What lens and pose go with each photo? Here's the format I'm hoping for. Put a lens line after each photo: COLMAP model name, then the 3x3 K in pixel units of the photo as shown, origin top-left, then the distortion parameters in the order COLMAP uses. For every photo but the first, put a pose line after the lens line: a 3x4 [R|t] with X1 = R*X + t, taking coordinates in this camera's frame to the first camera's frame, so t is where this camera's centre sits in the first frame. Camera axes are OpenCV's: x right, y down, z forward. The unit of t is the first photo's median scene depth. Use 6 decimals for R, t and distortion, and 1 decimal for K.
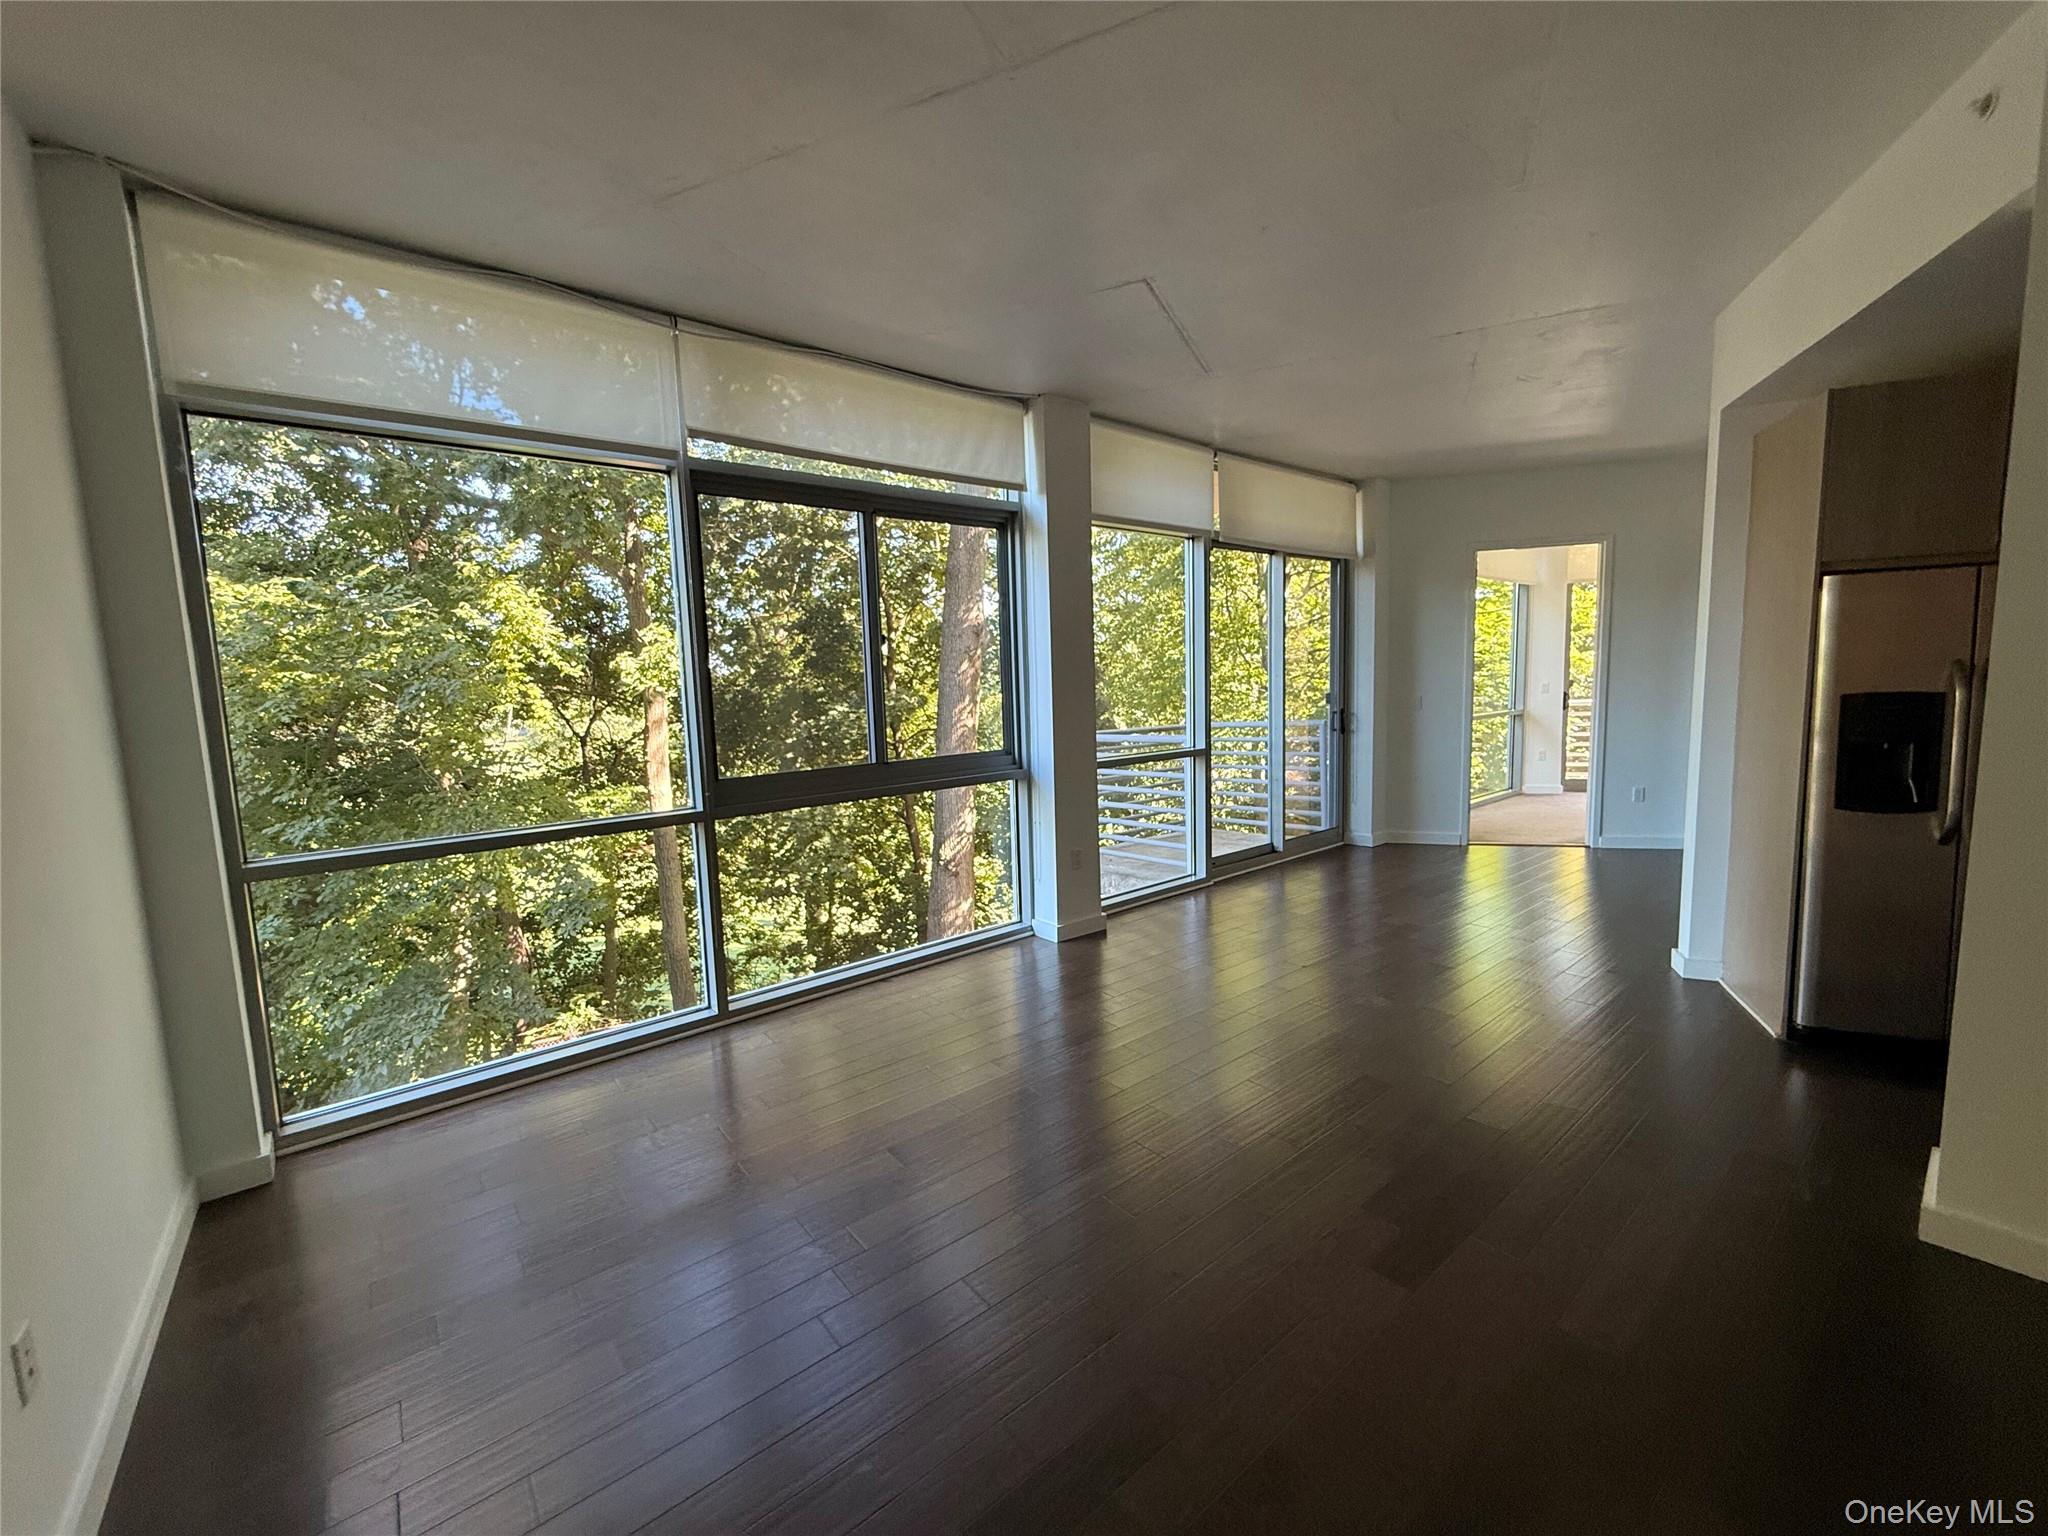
lens RADIAL K [[817.8, 0, 1009.0], [0, 817.8, 768.8], [0, 0, 1]] dist [0.000689, 0.000498]
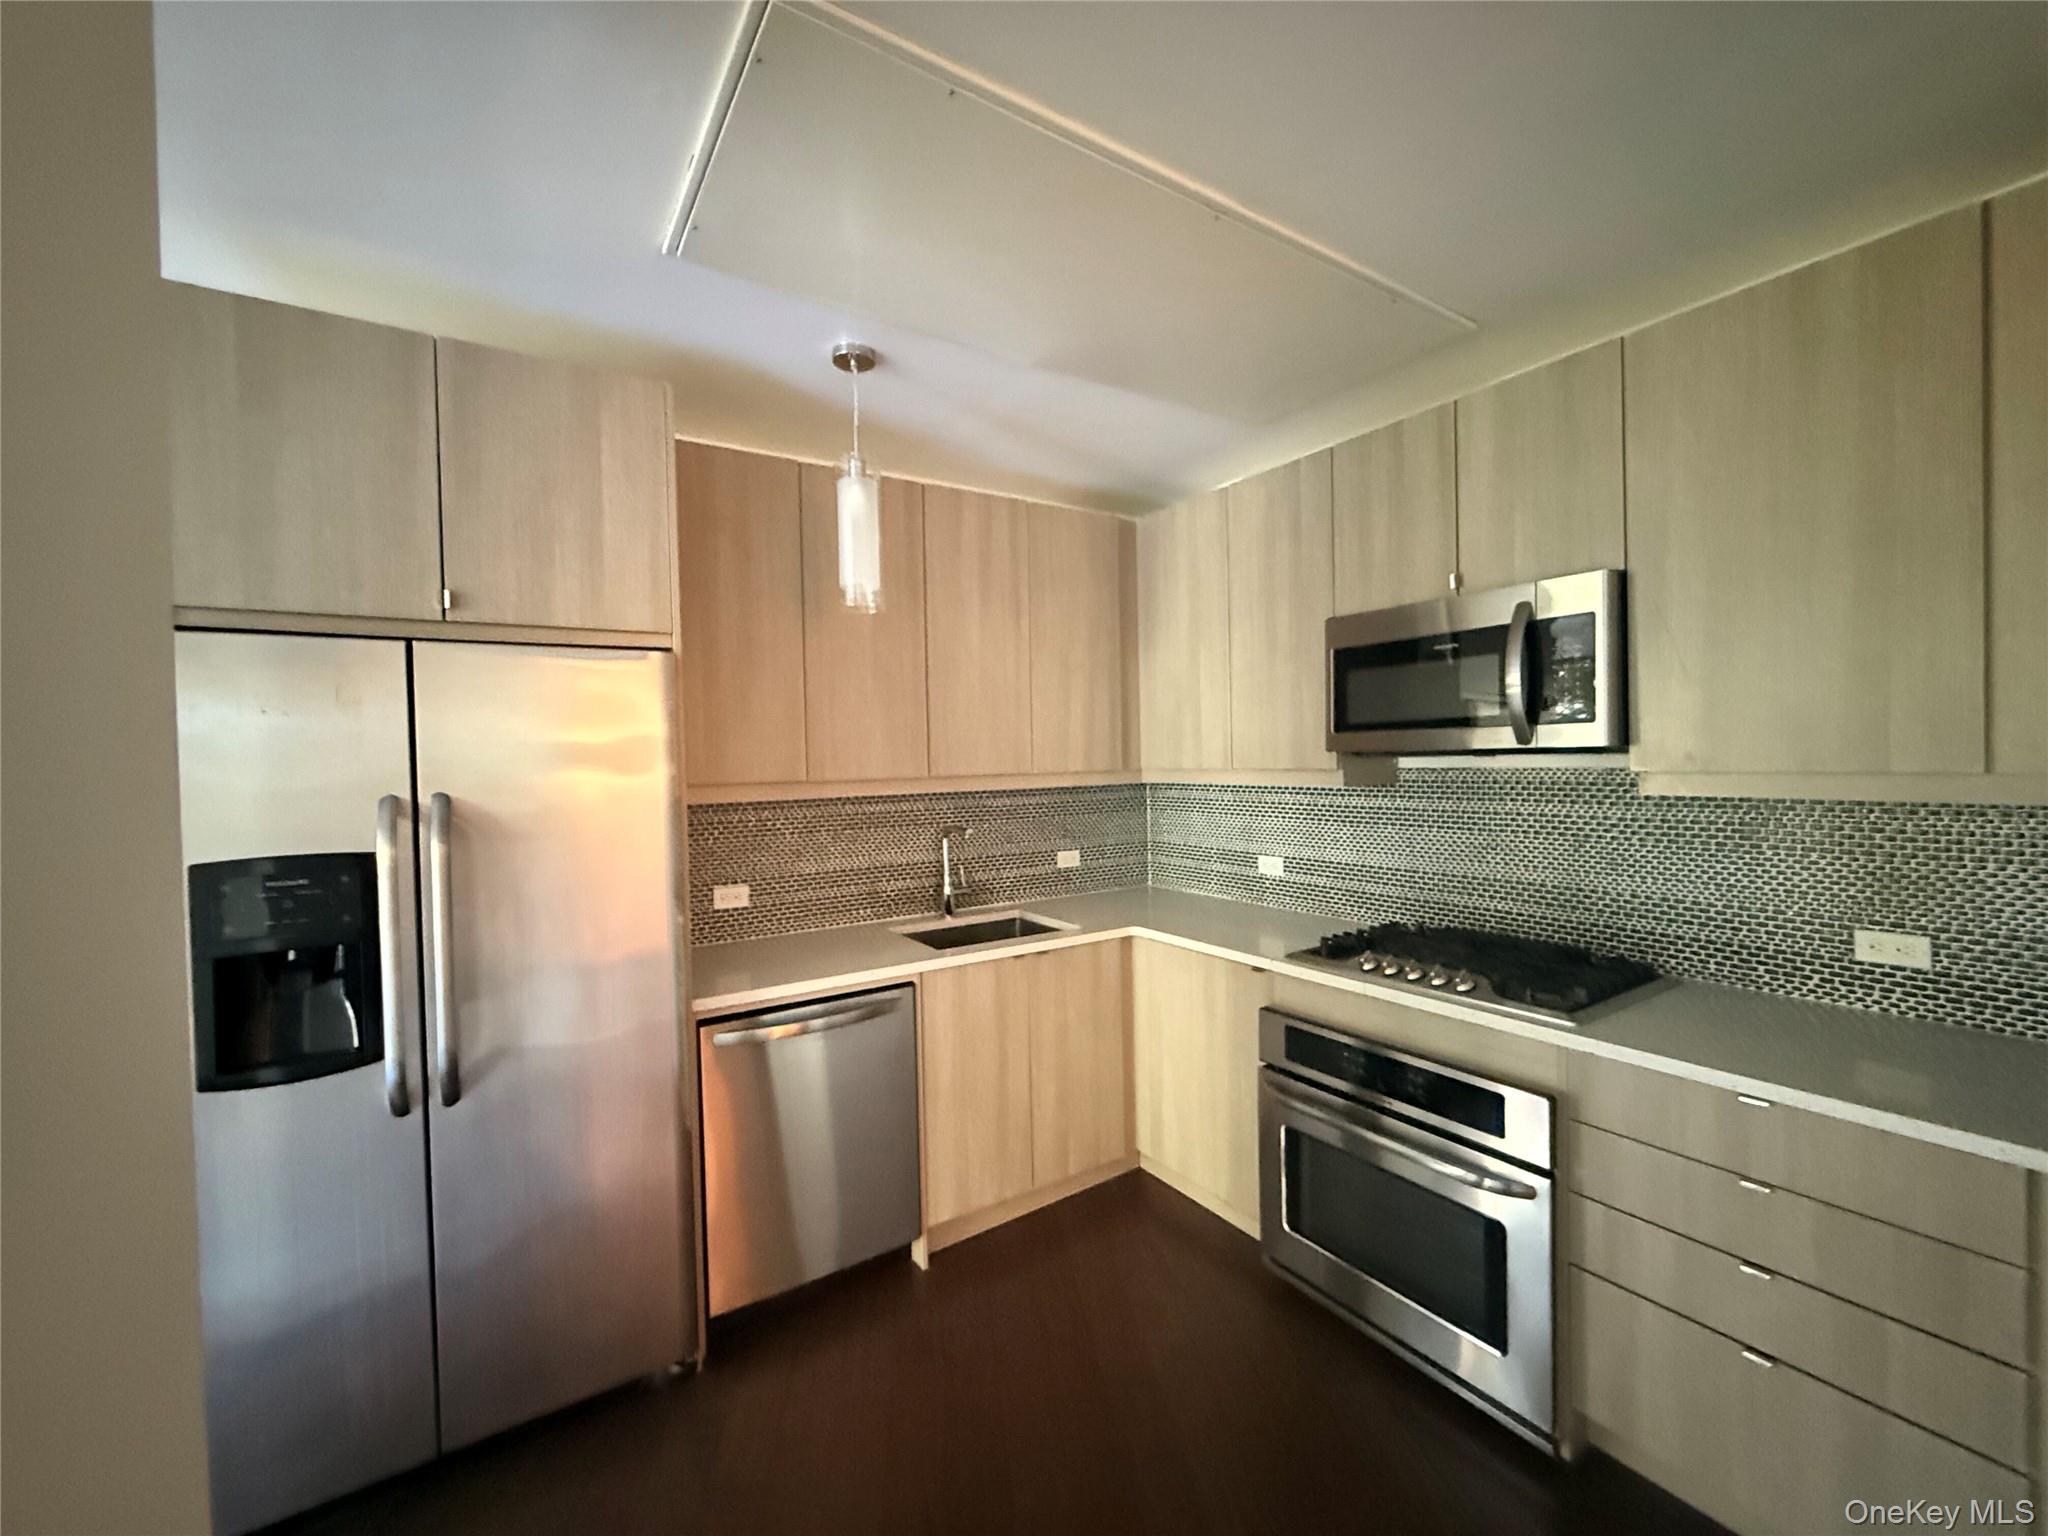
lens RADIAL K [[817.8, 0, 1009.0], [0, 817.8, 768.8], [0, 0, 1]] dist [0.000689, 0.000498]
pose [[0.537692, 0.012517, 0.843049, 0.407074], [0.091833, 0.993072, -0.073315, -0.031021], [-0.838125, 0.116841, 0.532817, 0.144009]]
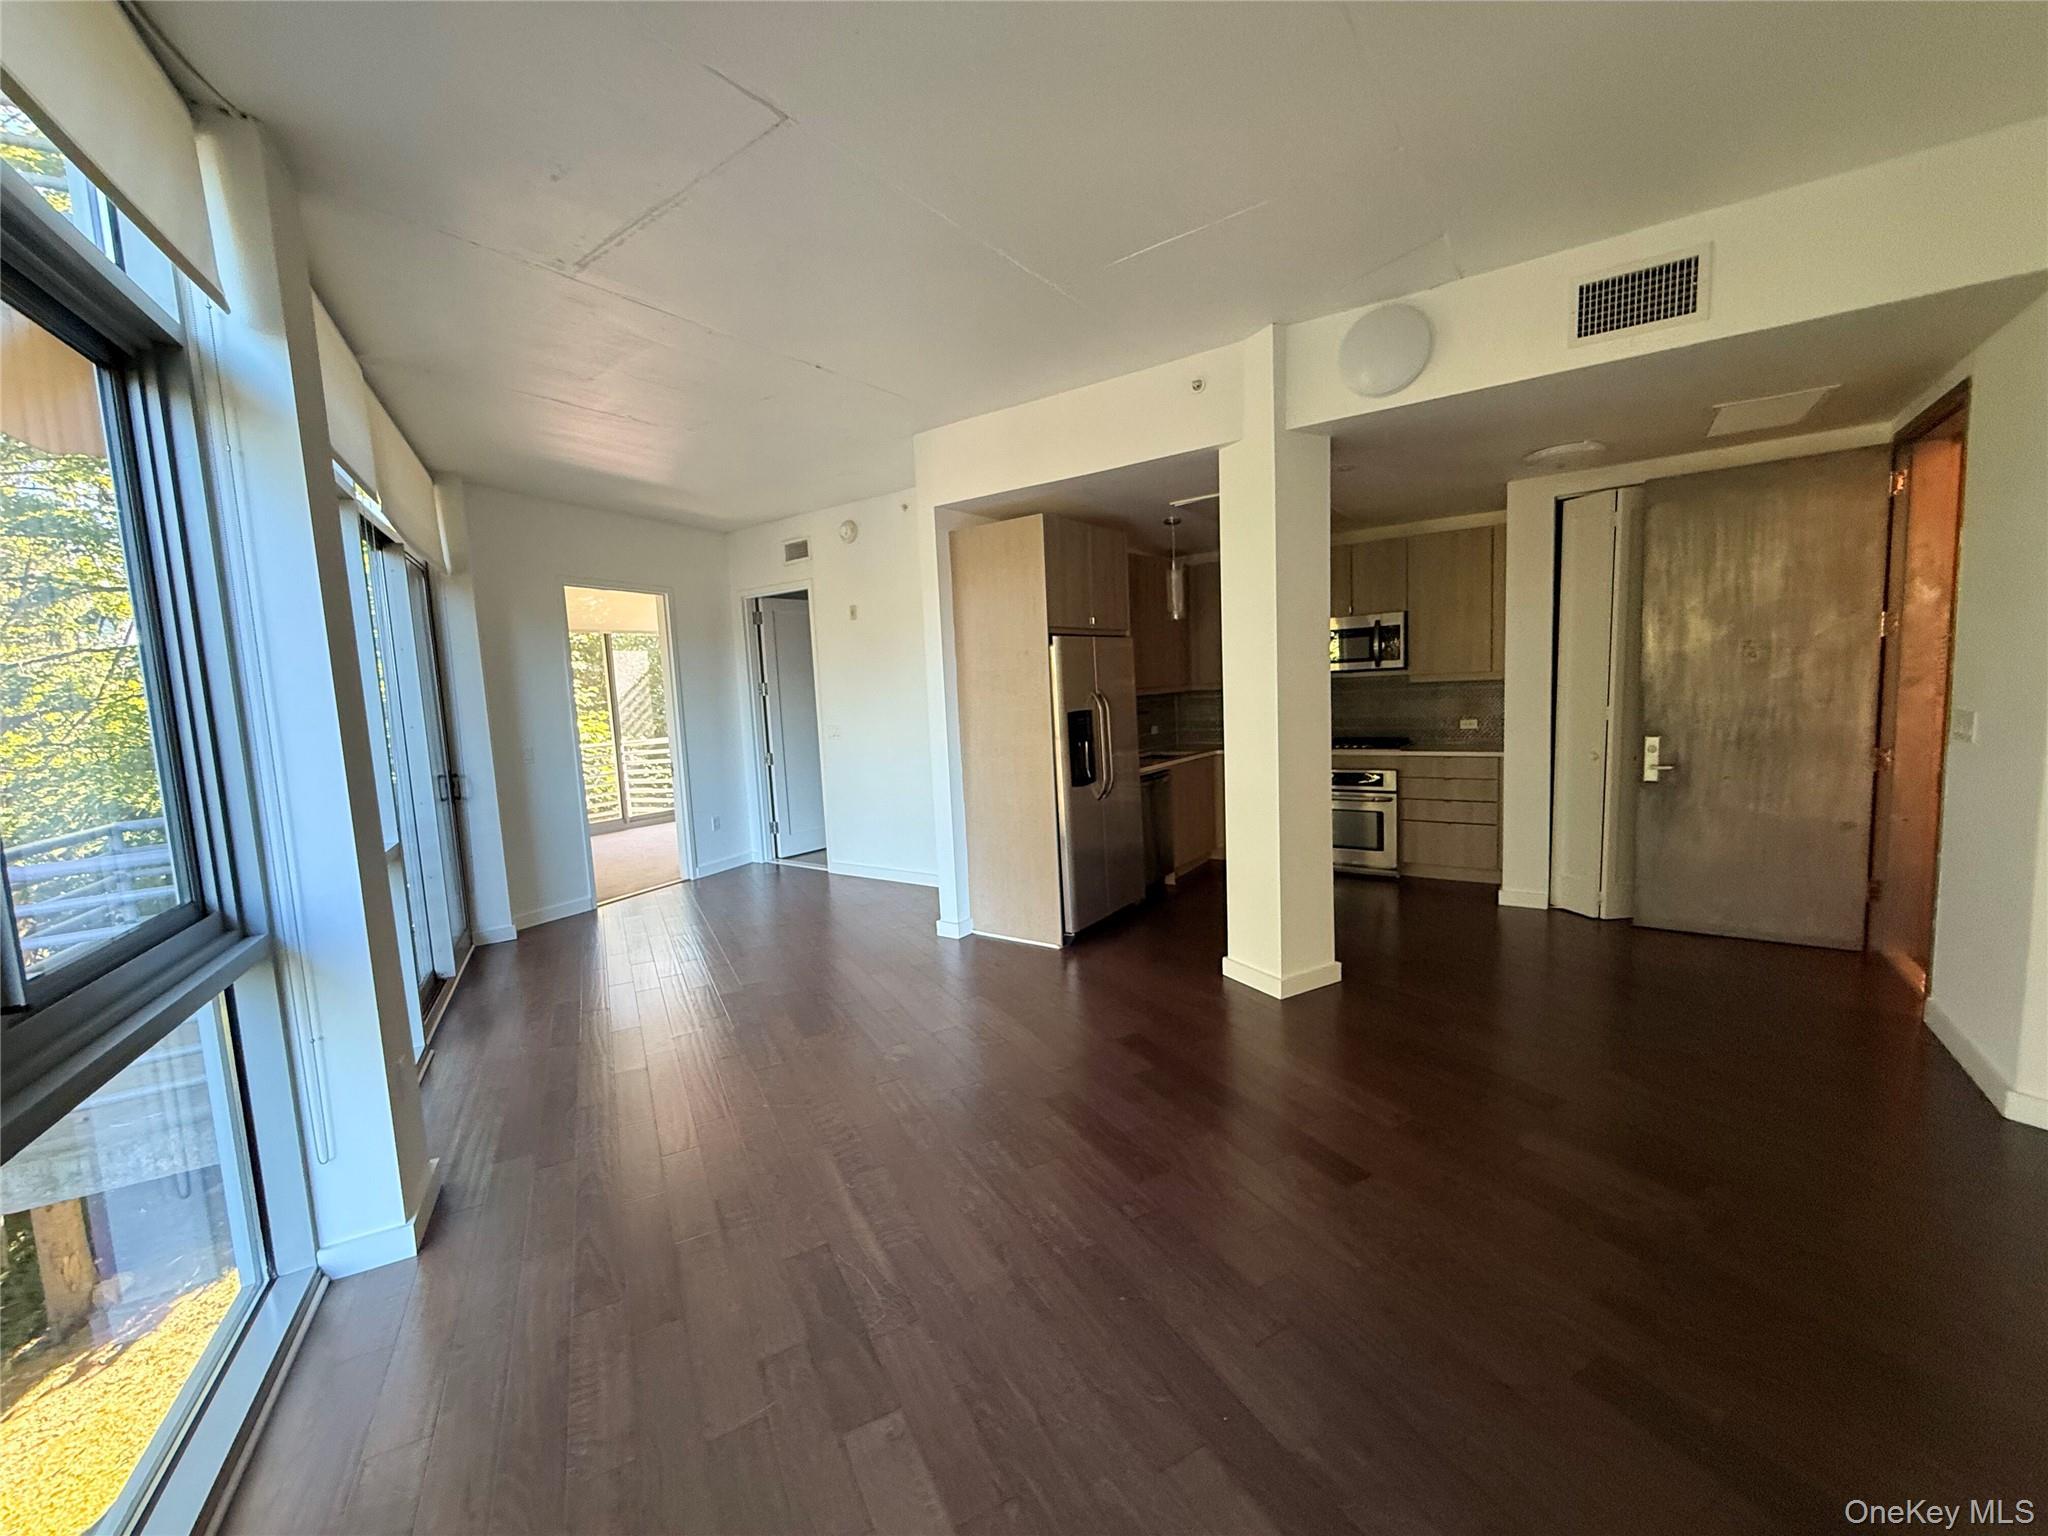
lens RADIAL K [[817.8, 0, 1009.0], [0, 817.8, 768.8], [0, 0, 1]] dist [0.000689, 0.000498]
pose [[0.197634, -0.073790, 0.977495, -0.244286], [0.147739, 0.988015, 0.044714, -0.034476], [-0.969079, 0.135577, 0.206167, 0.379701]]
